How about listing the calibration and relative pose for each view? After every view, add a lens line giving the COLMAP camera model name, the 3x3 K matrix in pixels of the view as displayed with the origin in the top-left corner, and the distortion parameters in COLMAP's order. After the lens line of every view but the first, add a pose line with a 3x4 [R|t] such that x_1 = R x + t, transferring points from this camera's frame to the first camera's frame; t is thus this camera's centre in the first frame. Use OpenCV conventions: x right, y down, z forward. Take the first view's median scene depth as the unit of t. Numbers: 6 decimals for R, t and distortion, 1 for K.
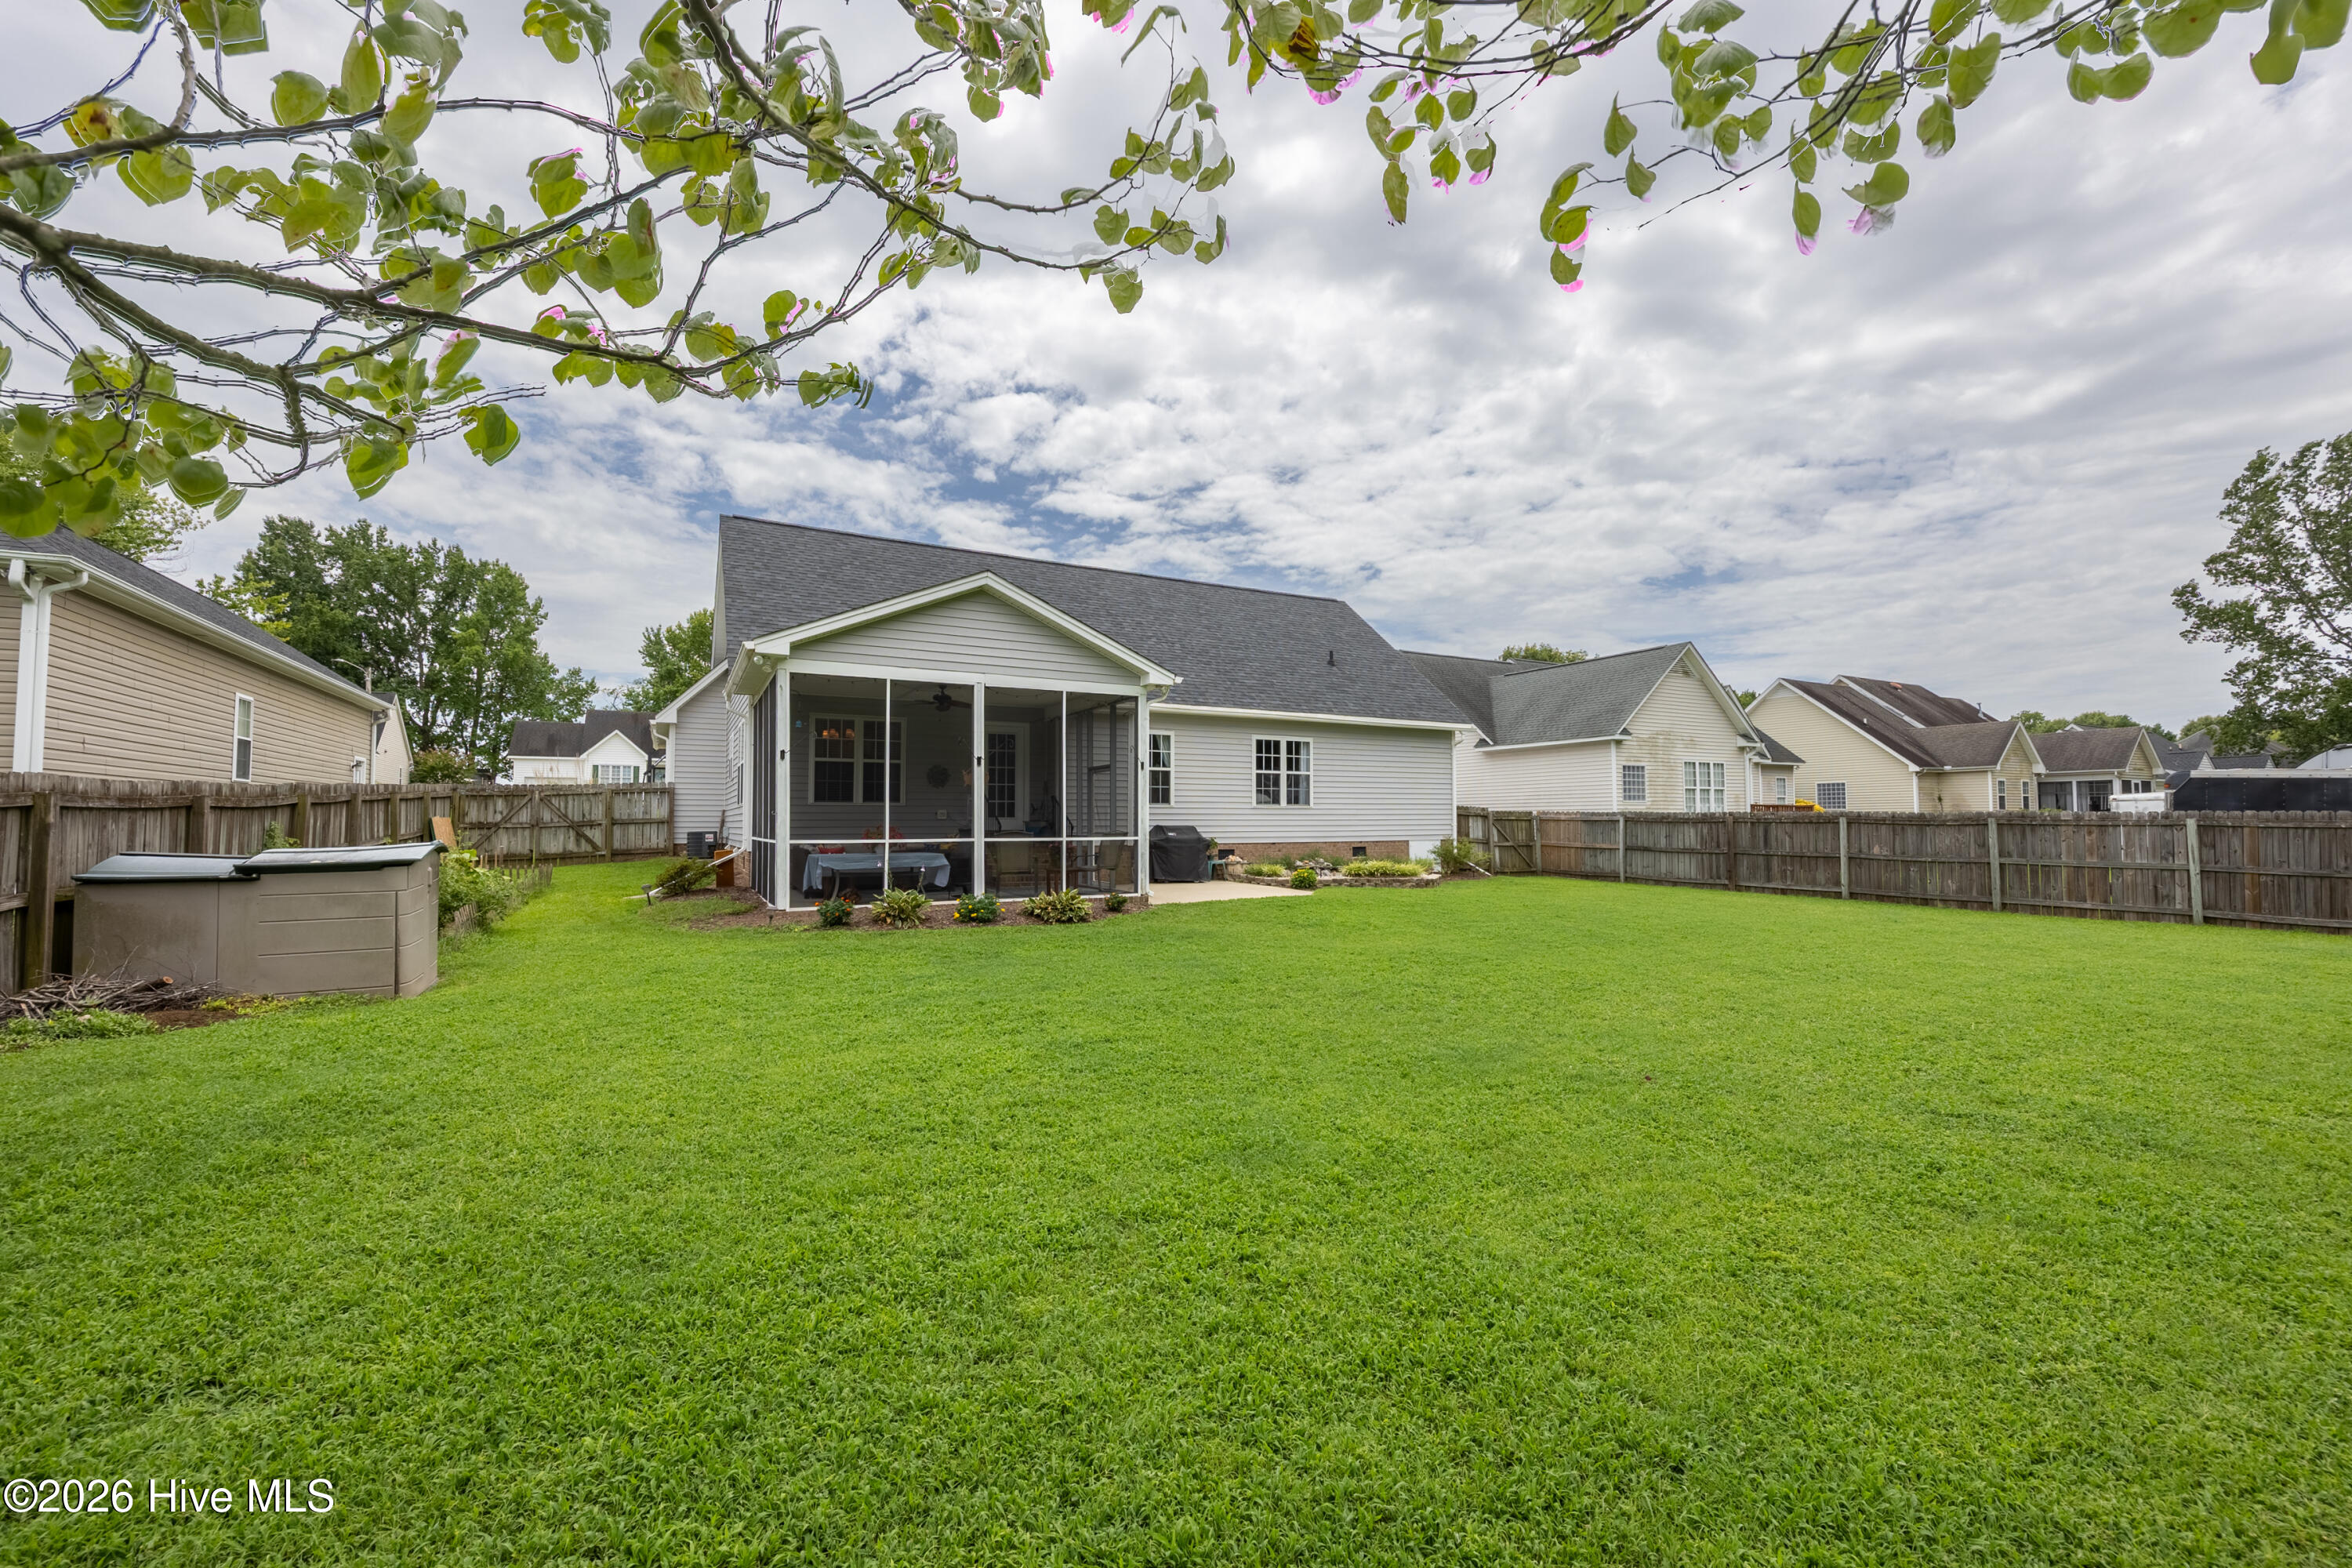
lens RADIAL K [[954.0, 0, 1223.3], [0, 954.0, 783.6], [0, 0, 1]] dist [-0.001606, -0.000381]
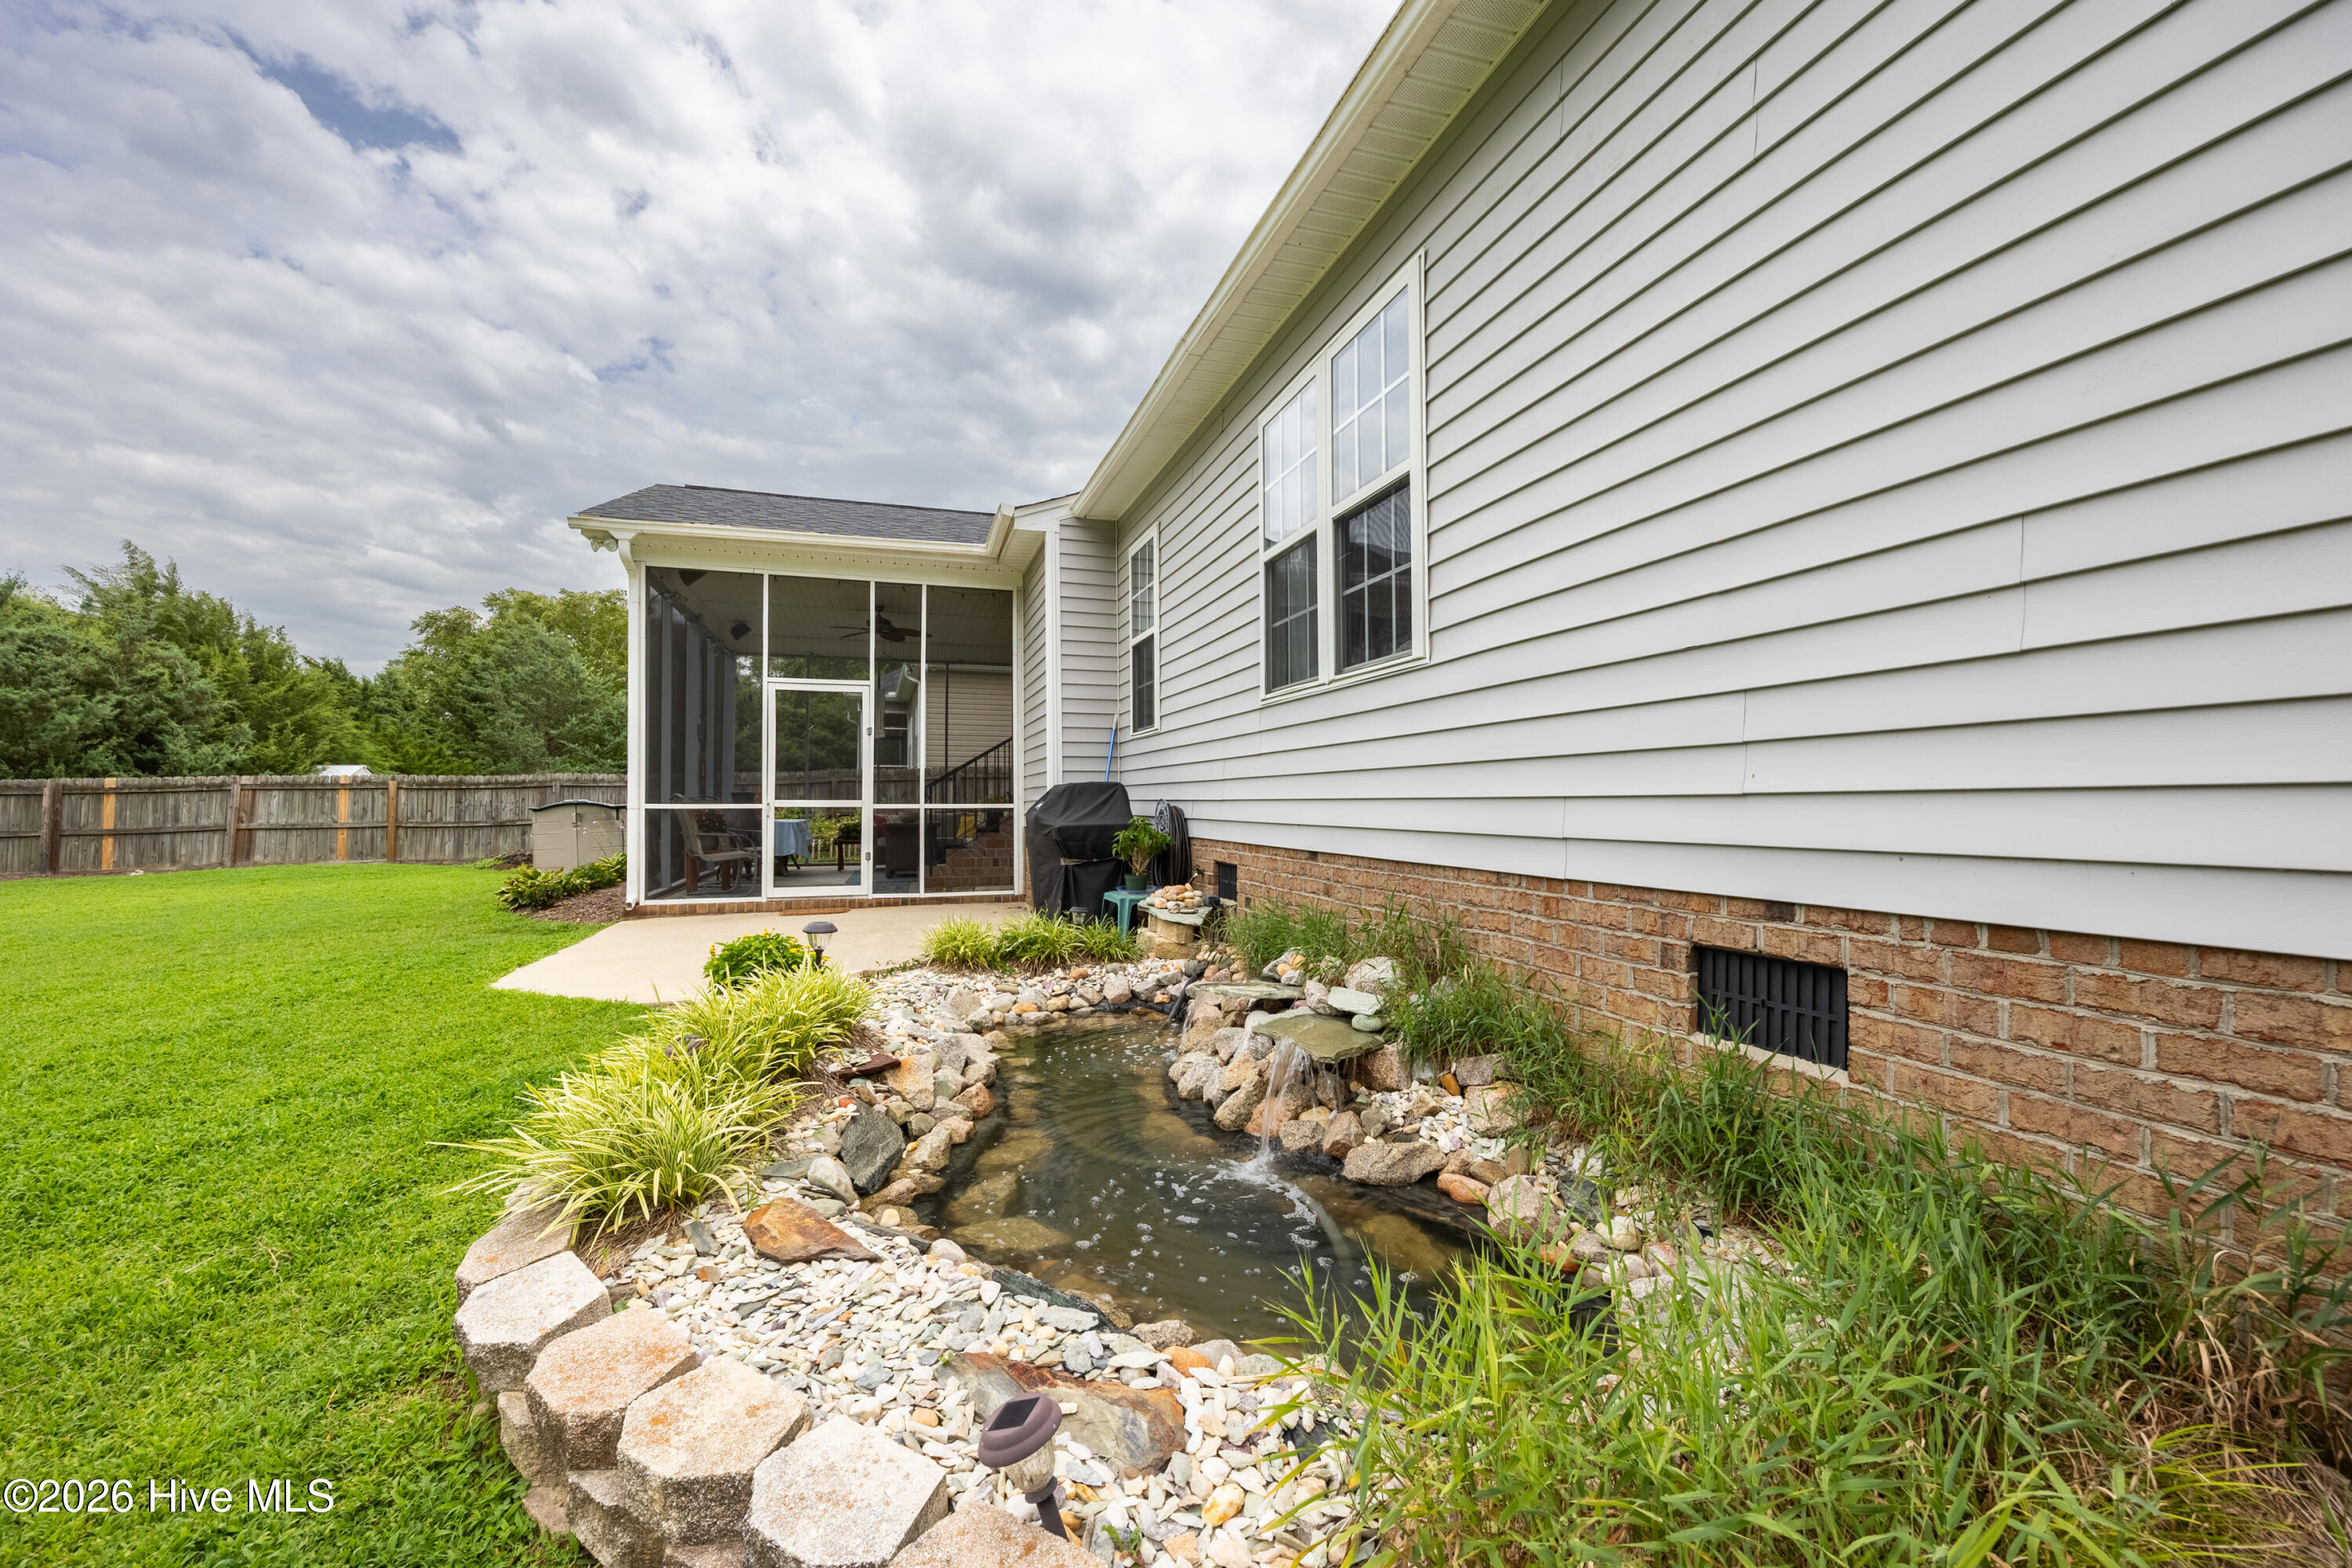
lens RADIAL K [[916.6, 0, 1167.9], [0, 916.6, 785.4], [0, 0, 1]] dist [-0.002039, -0.001731]
pose [[-0.229308, -0.015057, -0.973237, 0.272795], [0.042466, 0.998774, -0.025458, 0.051193], [0.972427, -0.047167, -0.228387, 1.028044]]
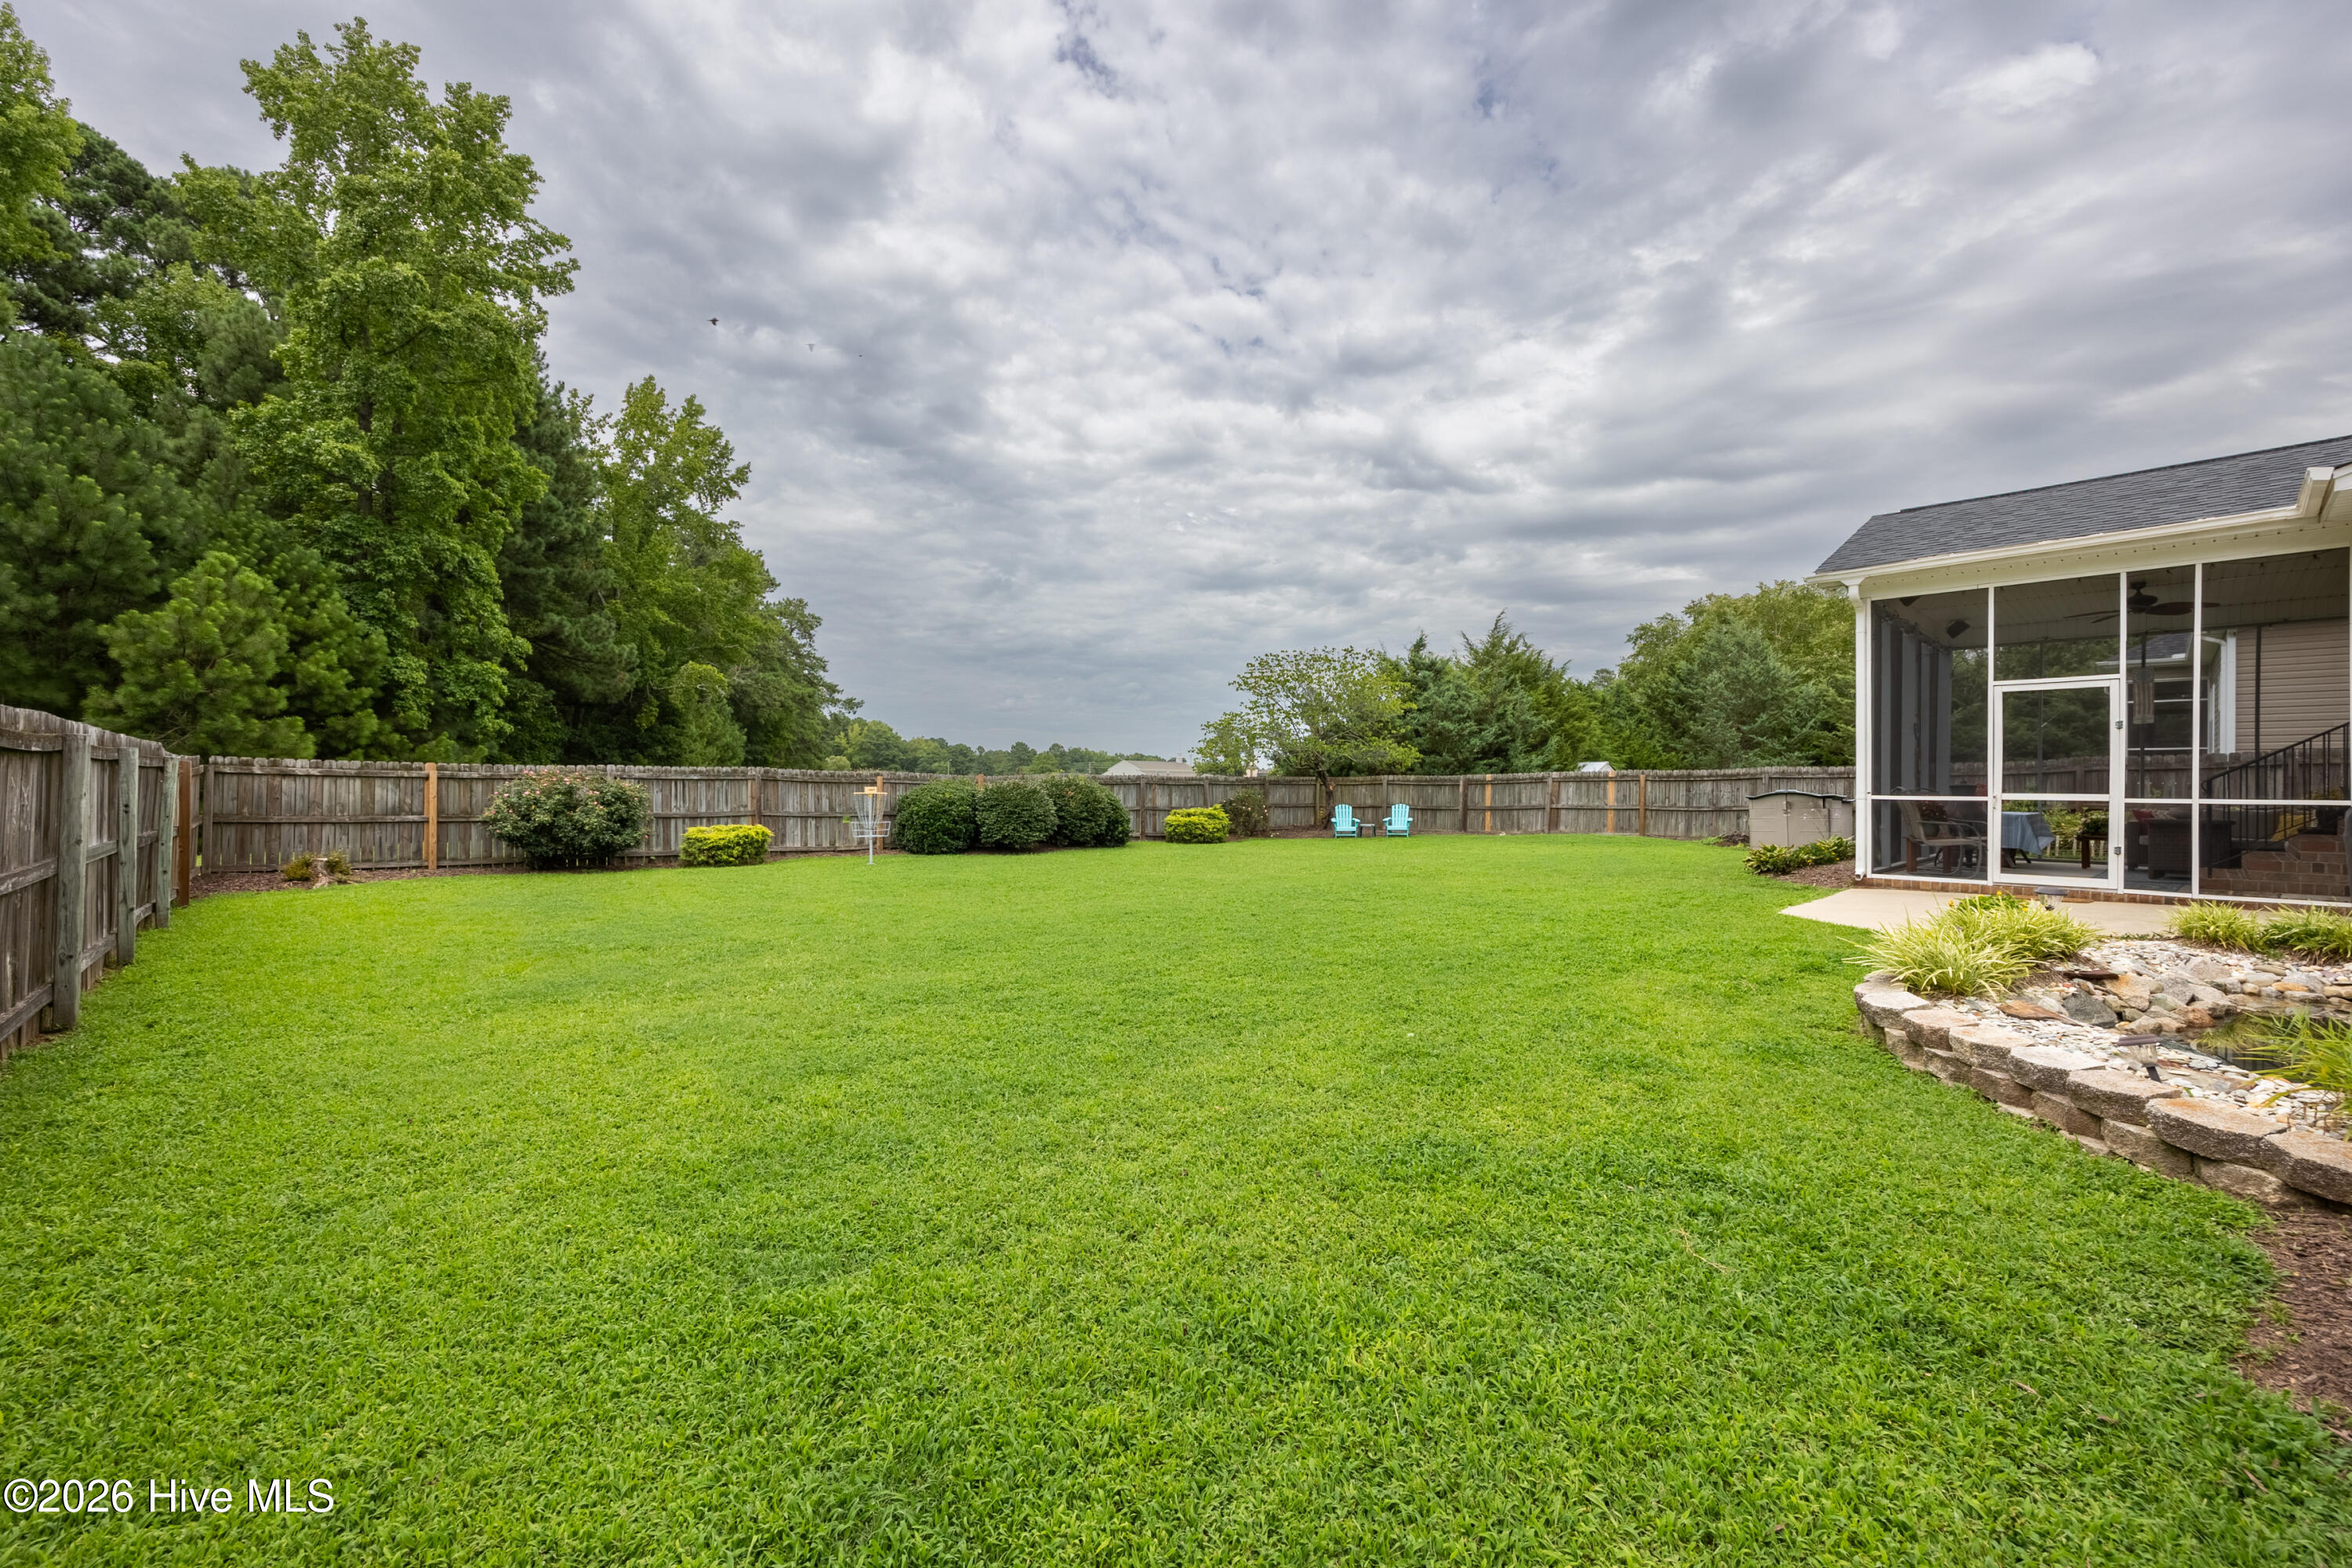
lens RADIAL K [[916.6, 0, 1167.9], [0, 916.6, 785.4], [0, 0, 1]] dist [-0.002039, -0.001731]
pose [[-0.979862, -0.004855, -0.199617, 0.403313], [0.003643, 0.999103, -0.042183, 0.053320], [0.199643, -0.042060, -0.978966, 1.119567]]
